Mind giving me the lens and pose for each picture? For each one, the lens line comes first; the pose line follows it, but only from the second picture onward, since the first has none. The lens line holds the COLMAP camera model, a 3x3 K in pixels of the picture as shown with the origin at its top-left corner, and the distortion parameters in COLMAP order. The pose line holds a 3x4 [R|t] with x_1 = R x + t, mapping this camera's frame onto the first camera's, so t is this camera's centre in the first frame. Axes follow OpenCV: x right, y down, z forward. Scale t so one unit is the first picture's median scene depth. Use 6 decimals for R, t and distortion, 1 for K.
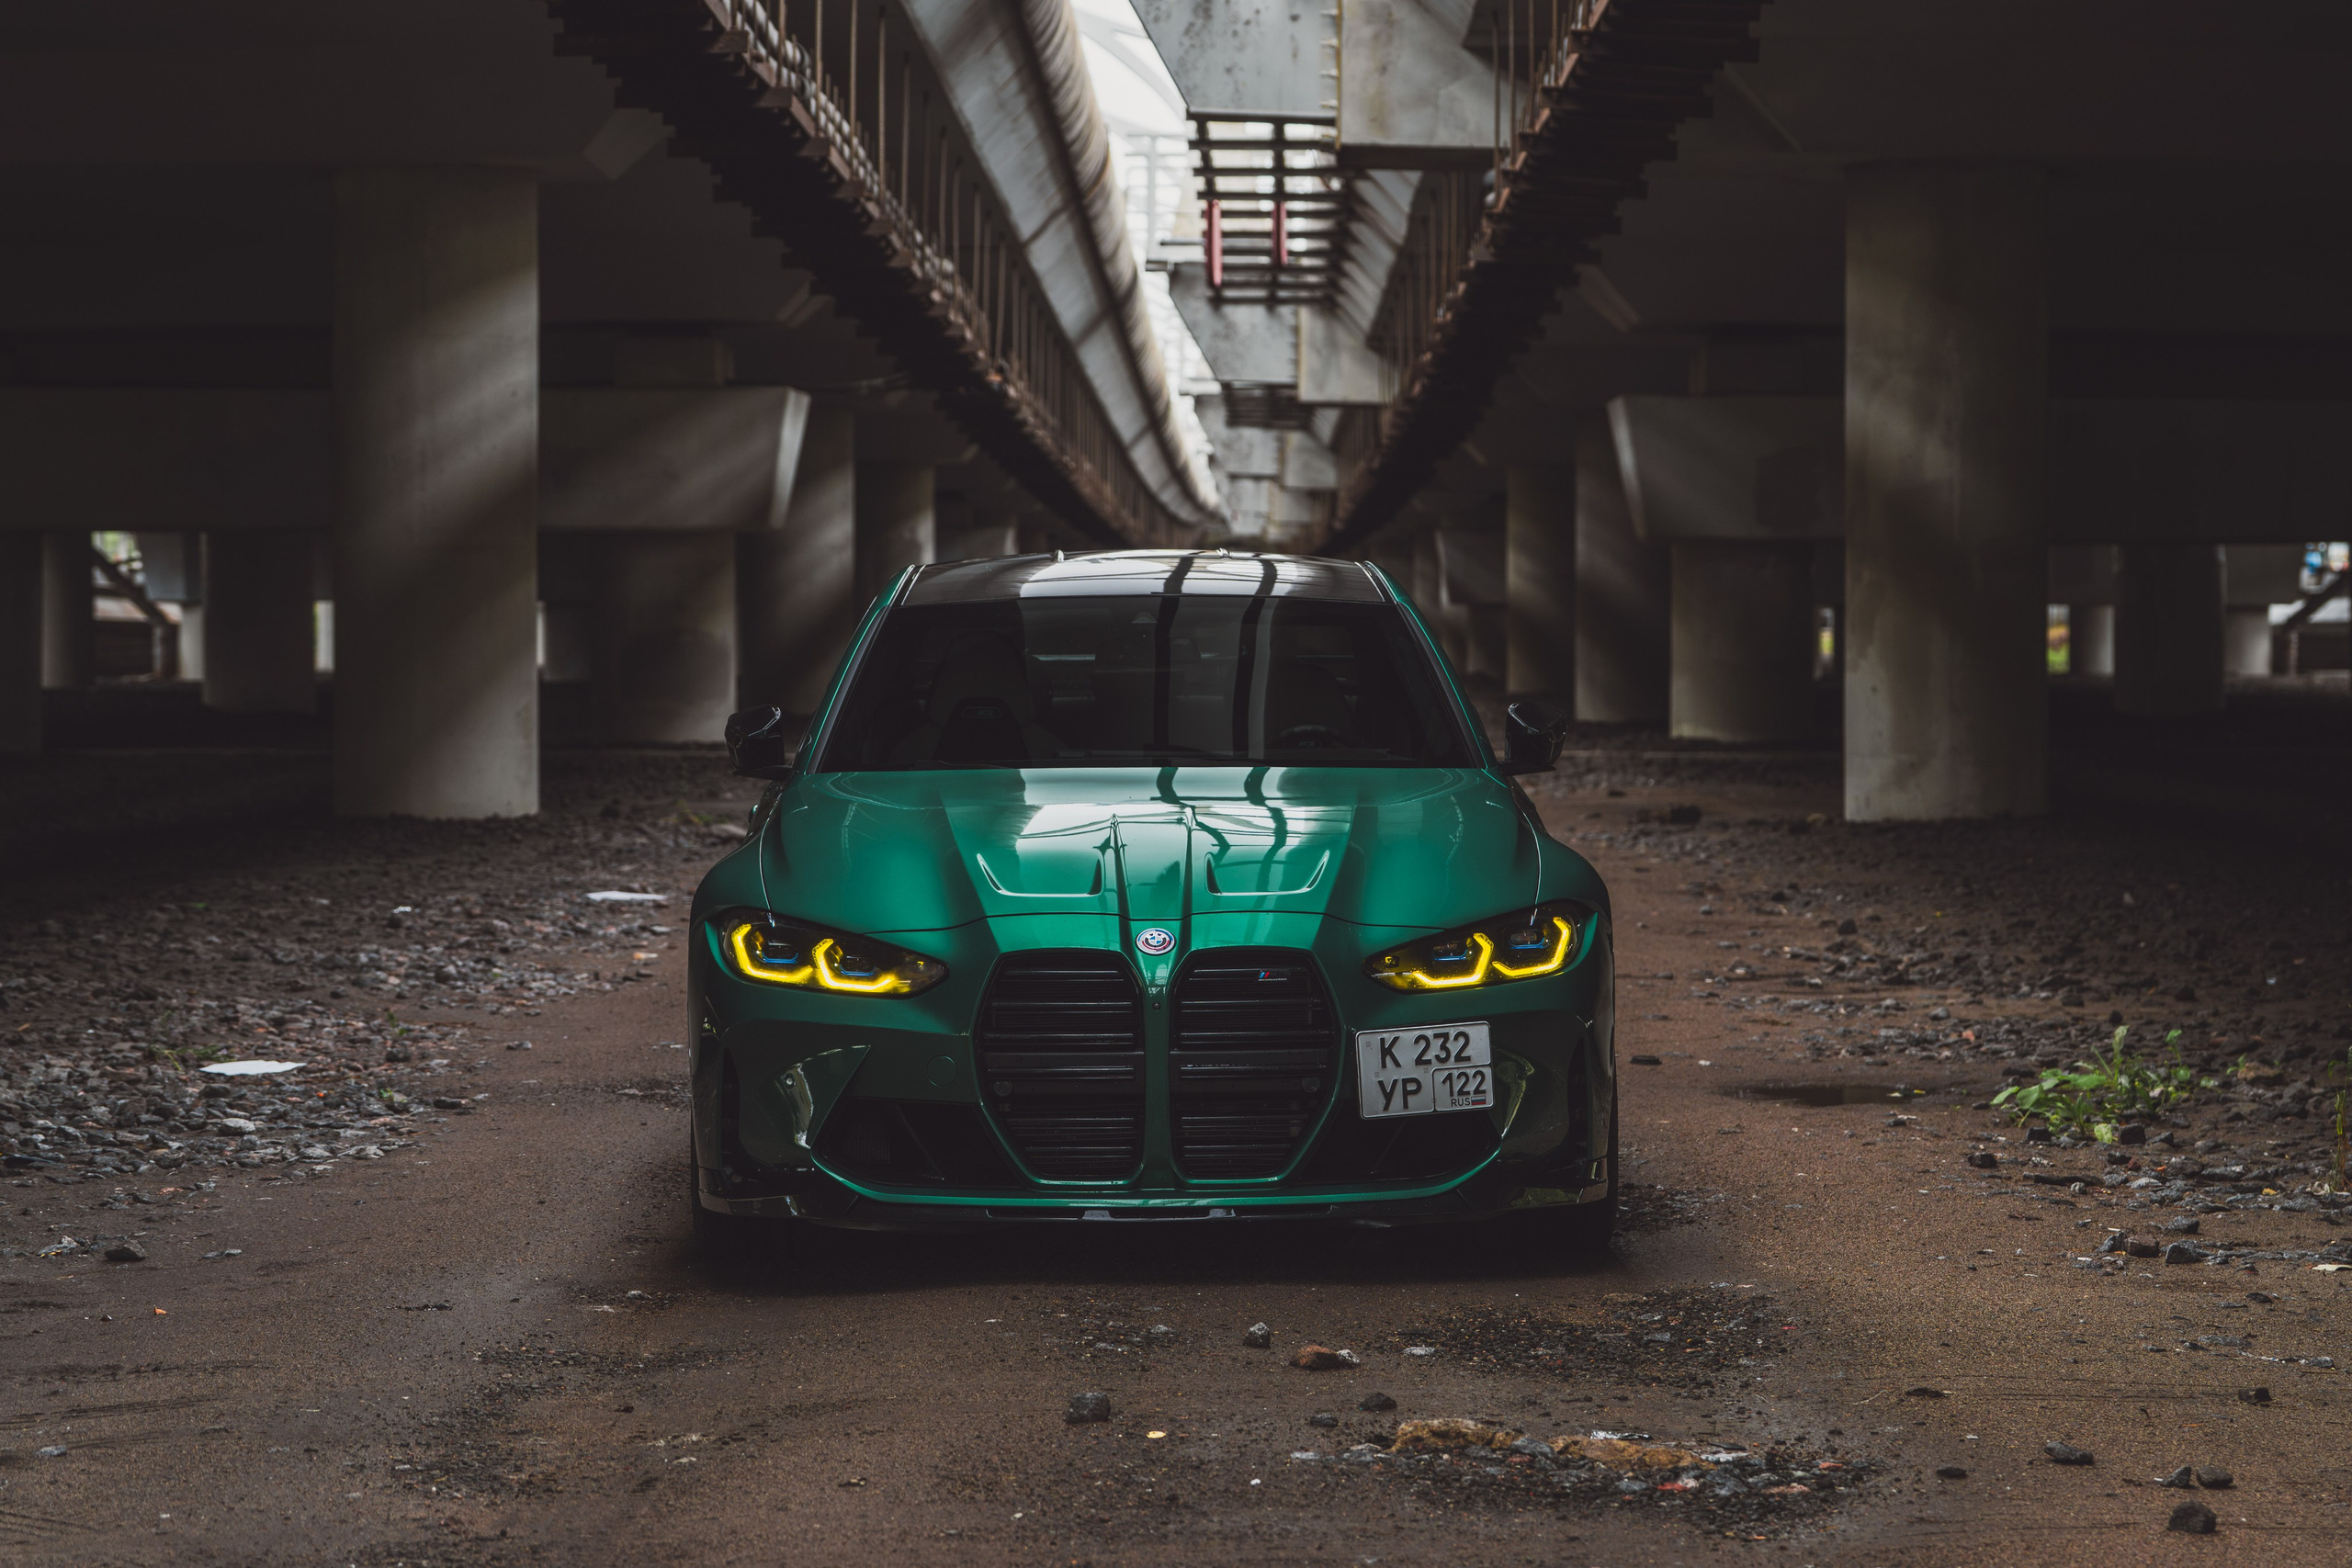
lens RADIAL K [[6465.6, 0, 1185.5], [0, 6465.6, 782.3], [0, 0, 1]] dist [-0.085475, 0.000000]
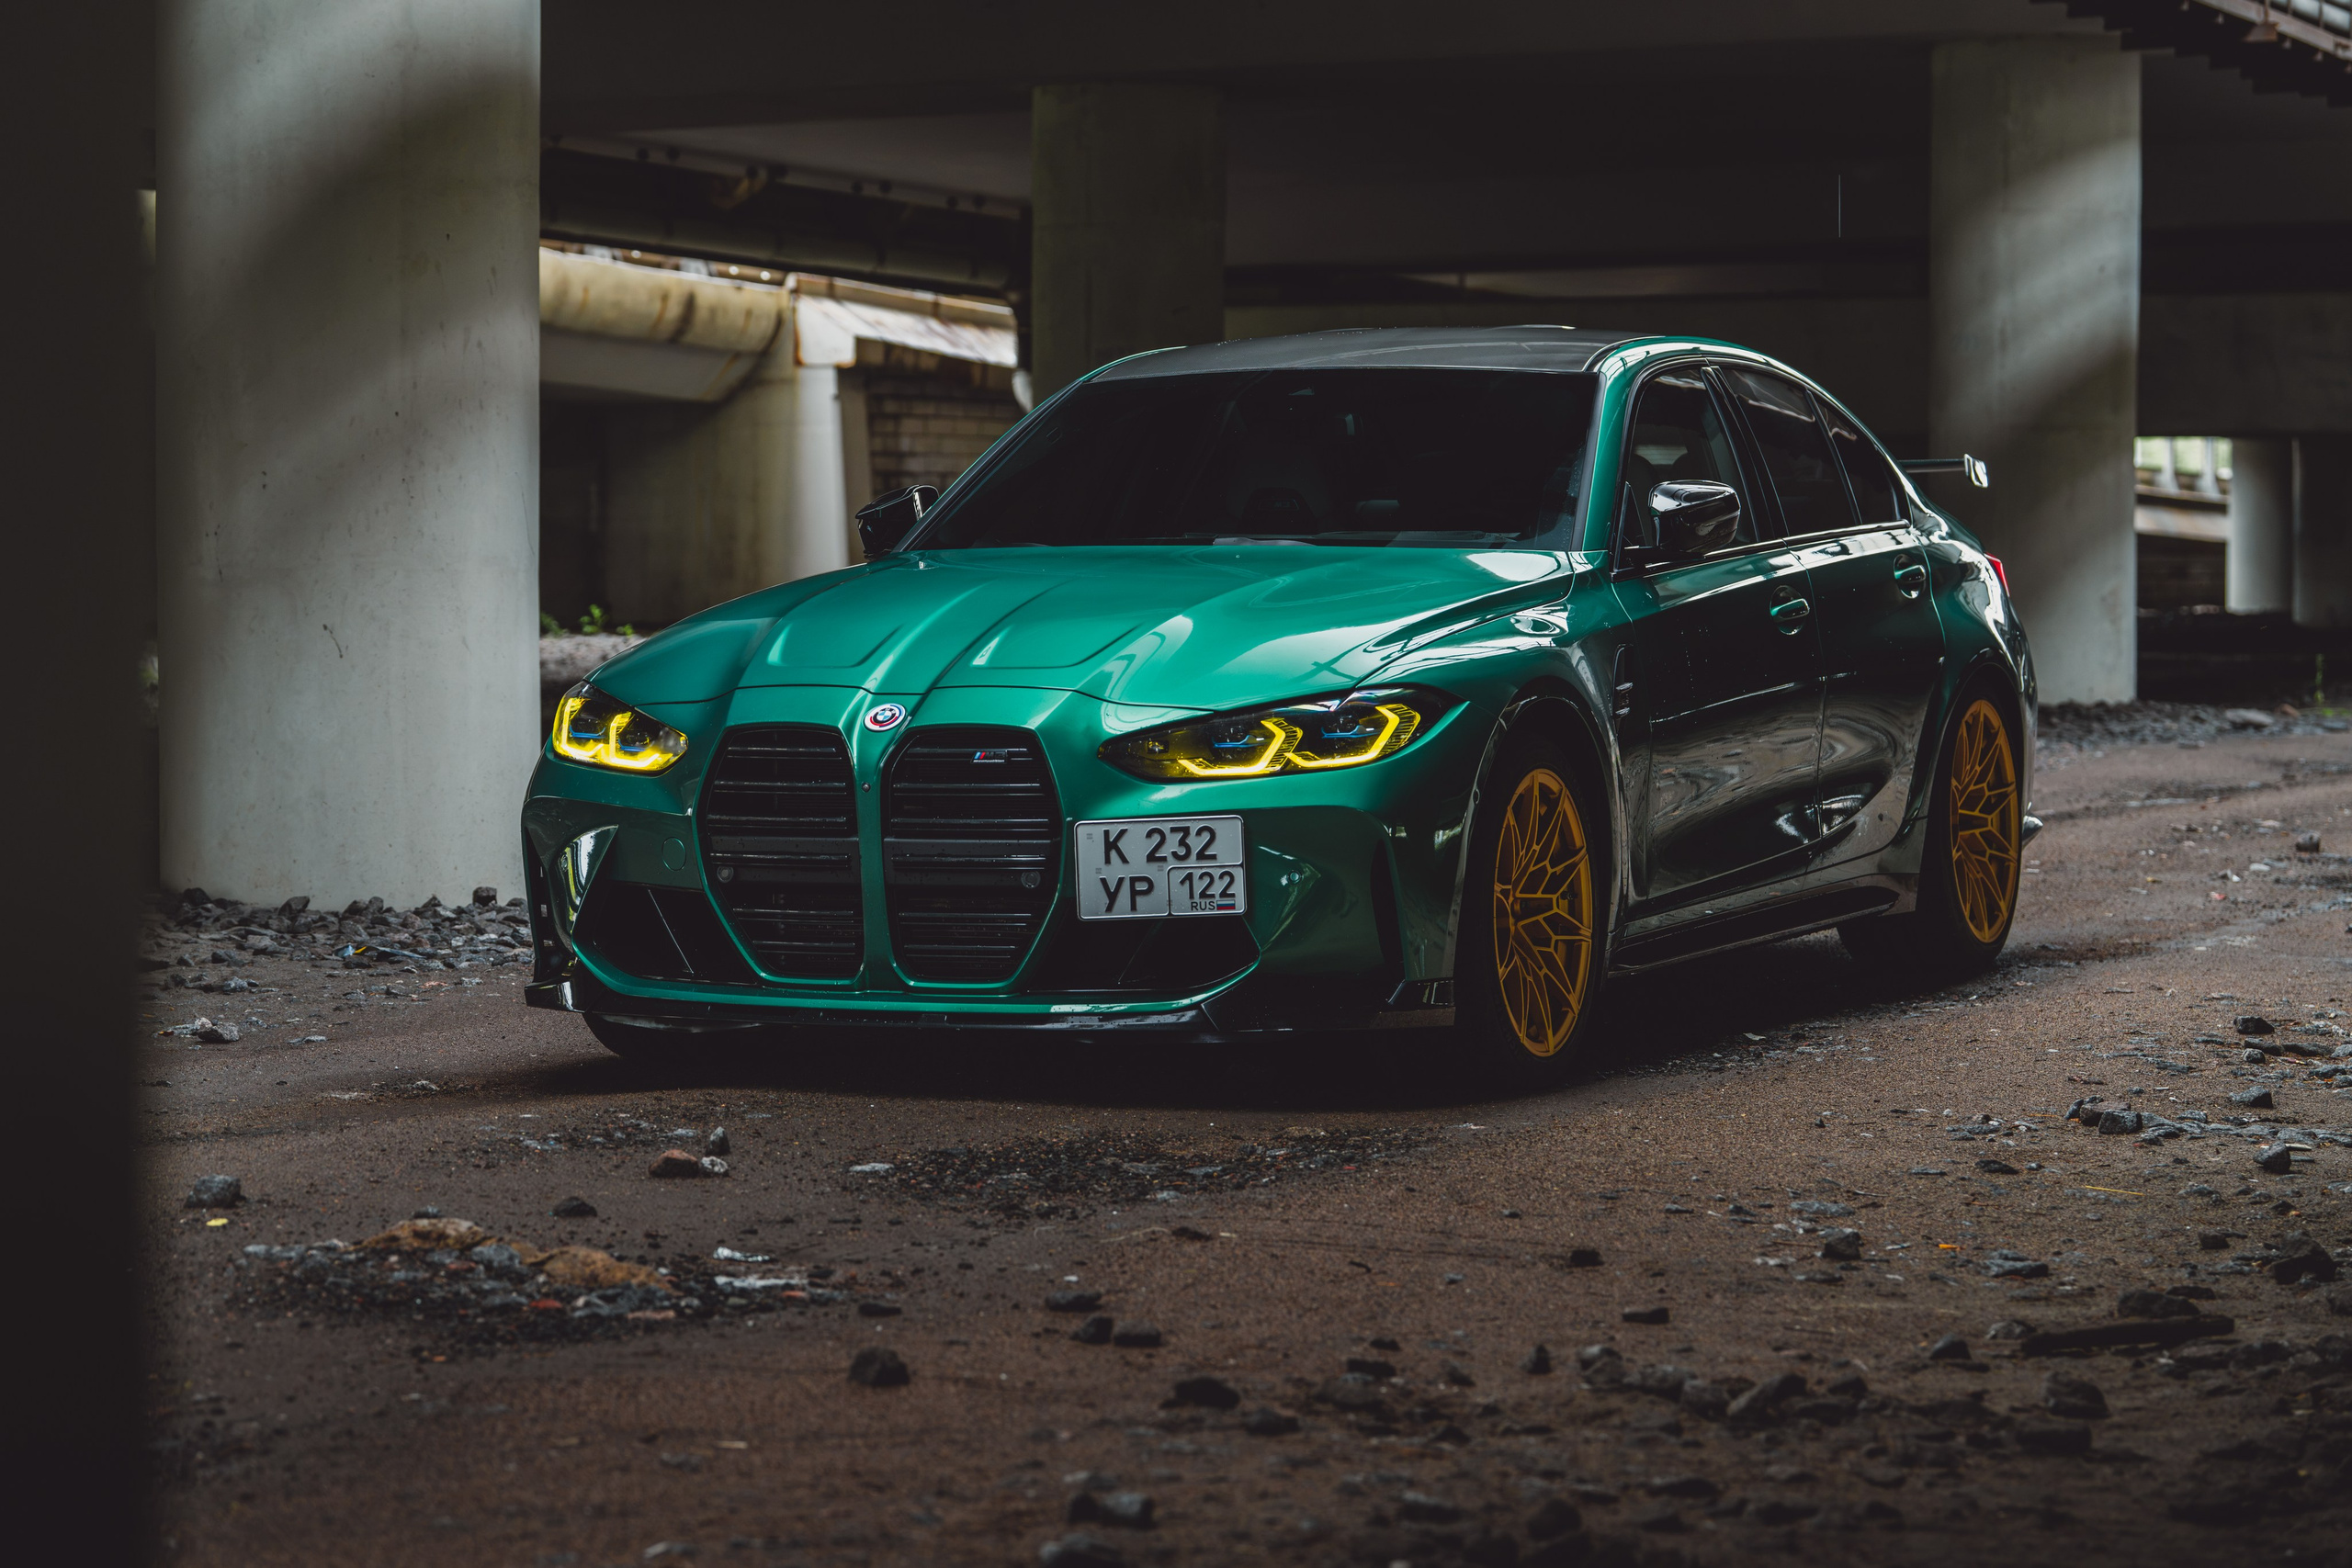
lens RADIAL K [[6161.2, 0, 1176.5], [0, 6161.2, 783.7], [0, 0, 1]] dist [-0.024767, 0.000000]
pose [[0.910287, 0.020990, -0.413446, 0.381227], [-0.017927, 0.999776, 0.011285, 0.023202], [0.413590, -0.002861, 0.910459, 0.233069]]
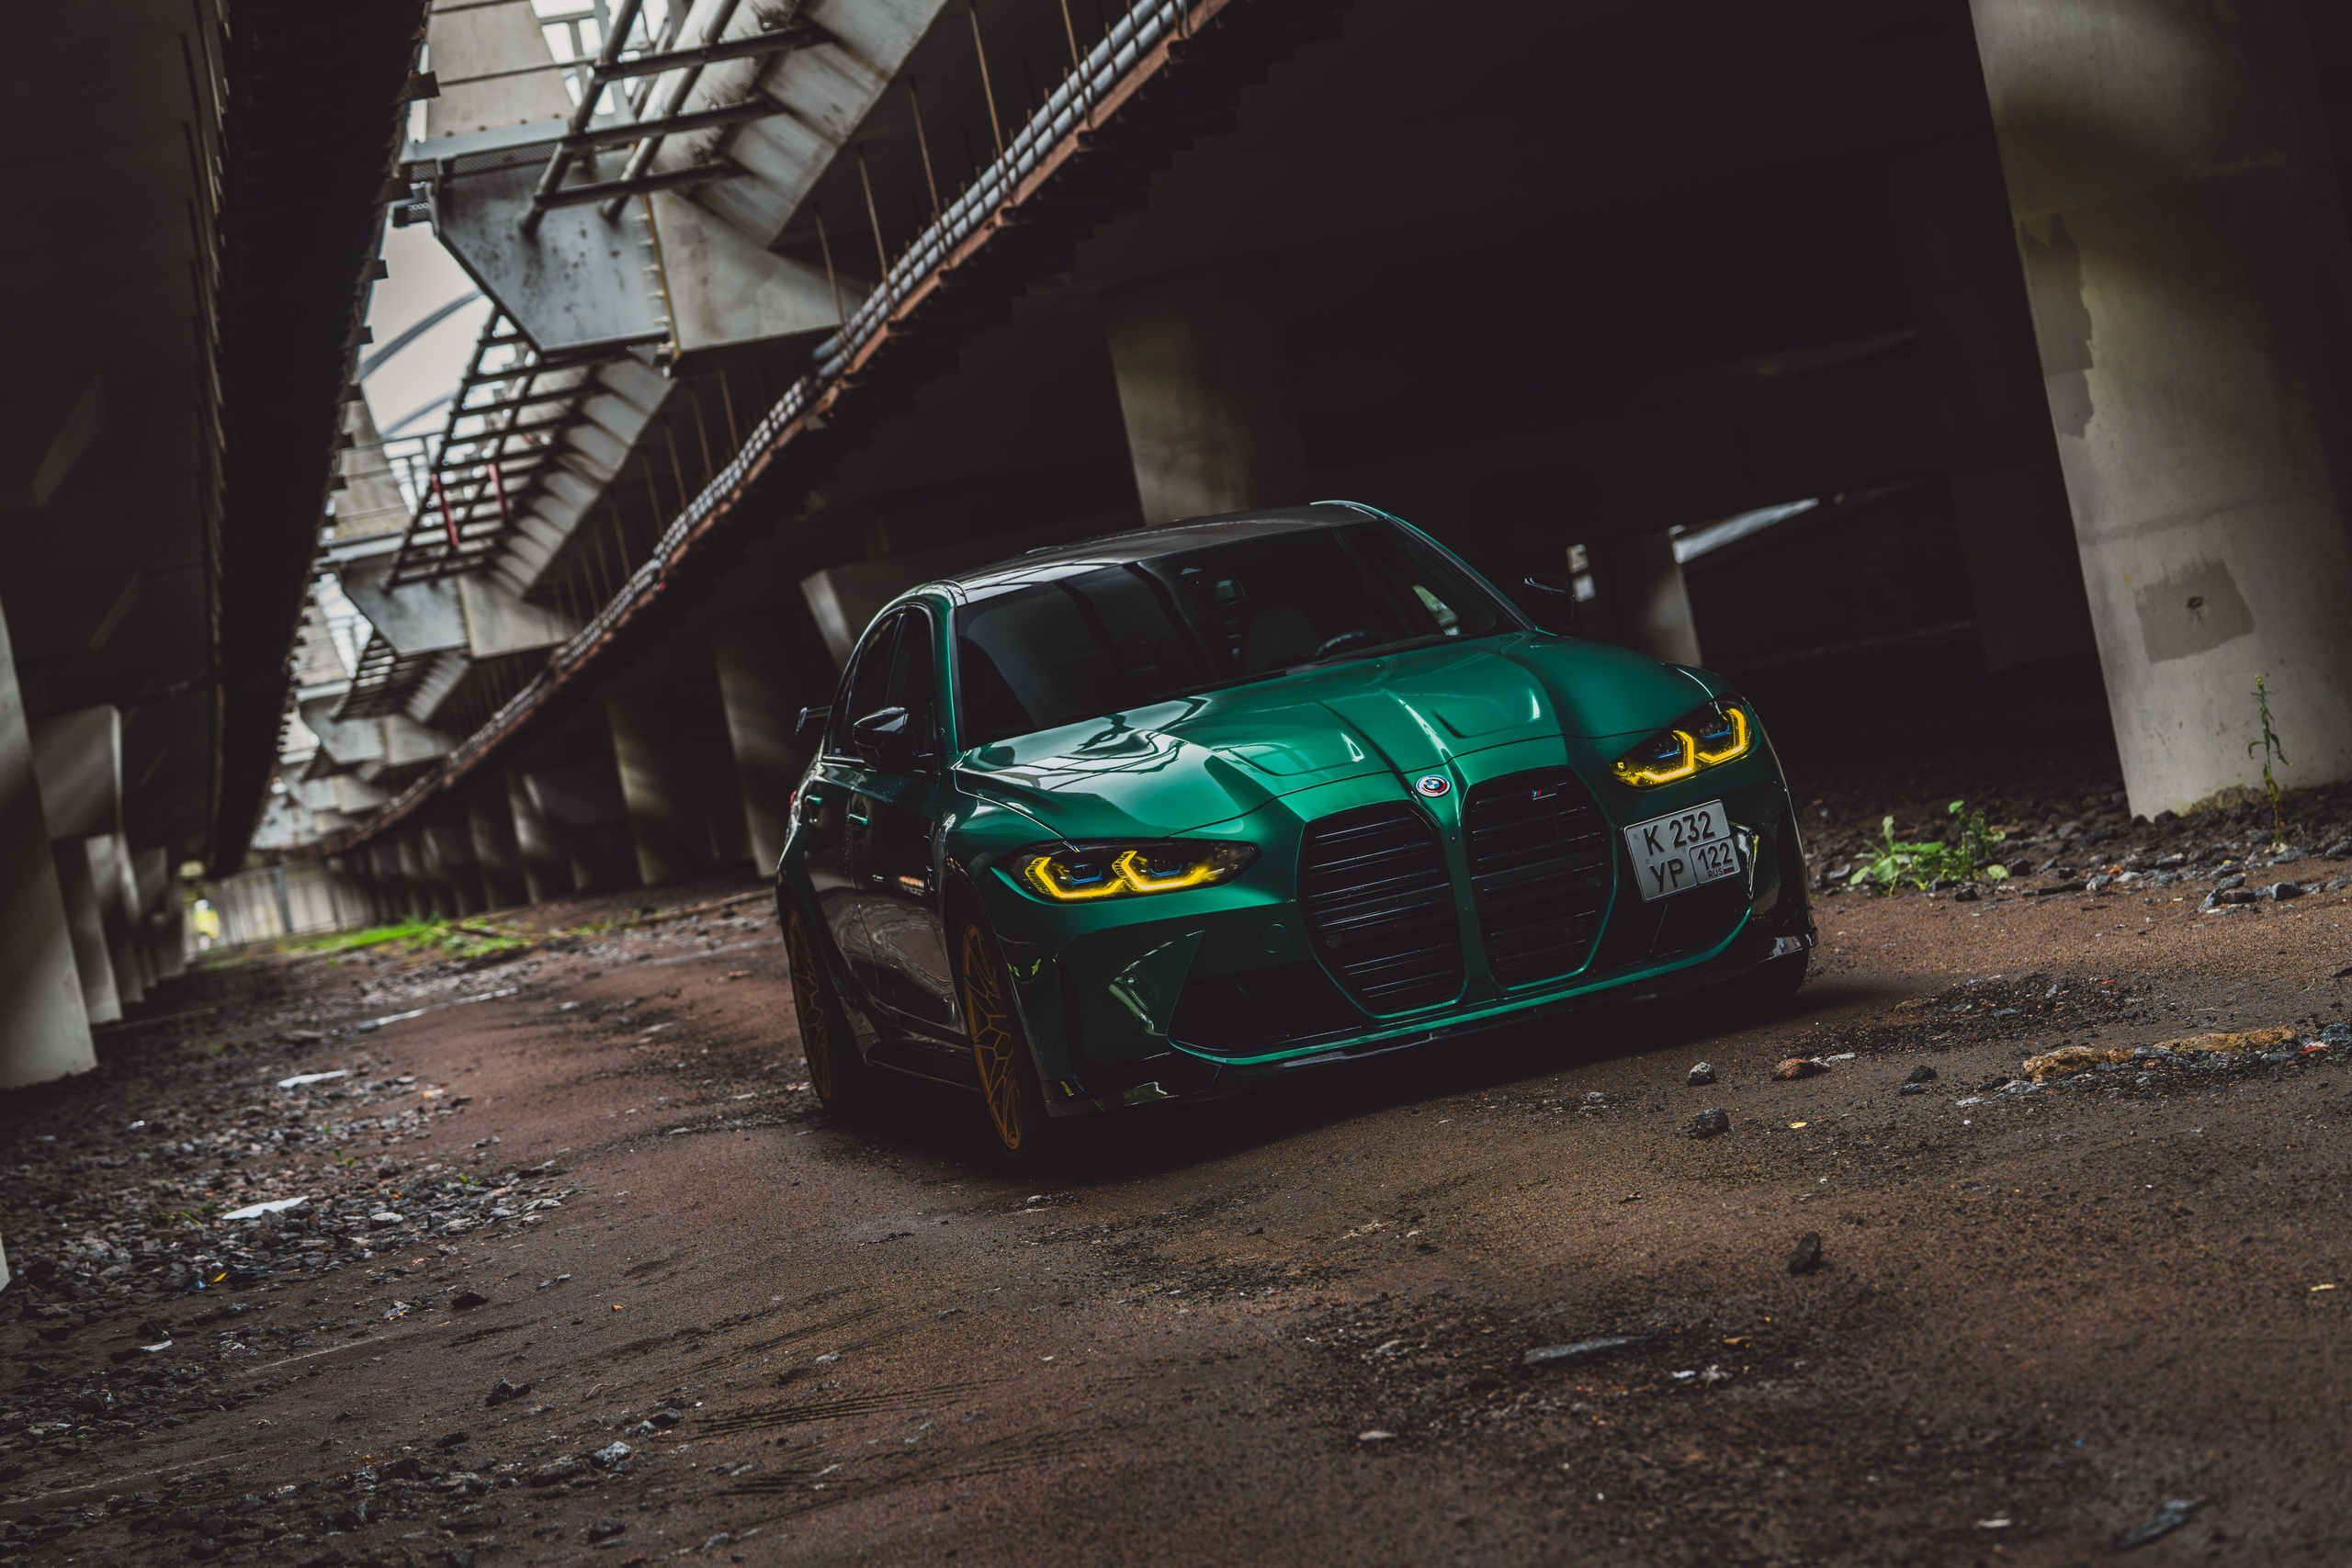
lens RADIAL K [[5426.2, 0, 1163.7], [0, 5426.2, 790.5], [0, 0, 1]] dist [-0.007560, 0.000000]
pose [[0.961879, -0.200485, 0.185997, -0.220815], [0.207213, 0.978143, -0.017266, 0.031498], [-0.178470, 0.055149, 0.982399, 0.085474]]
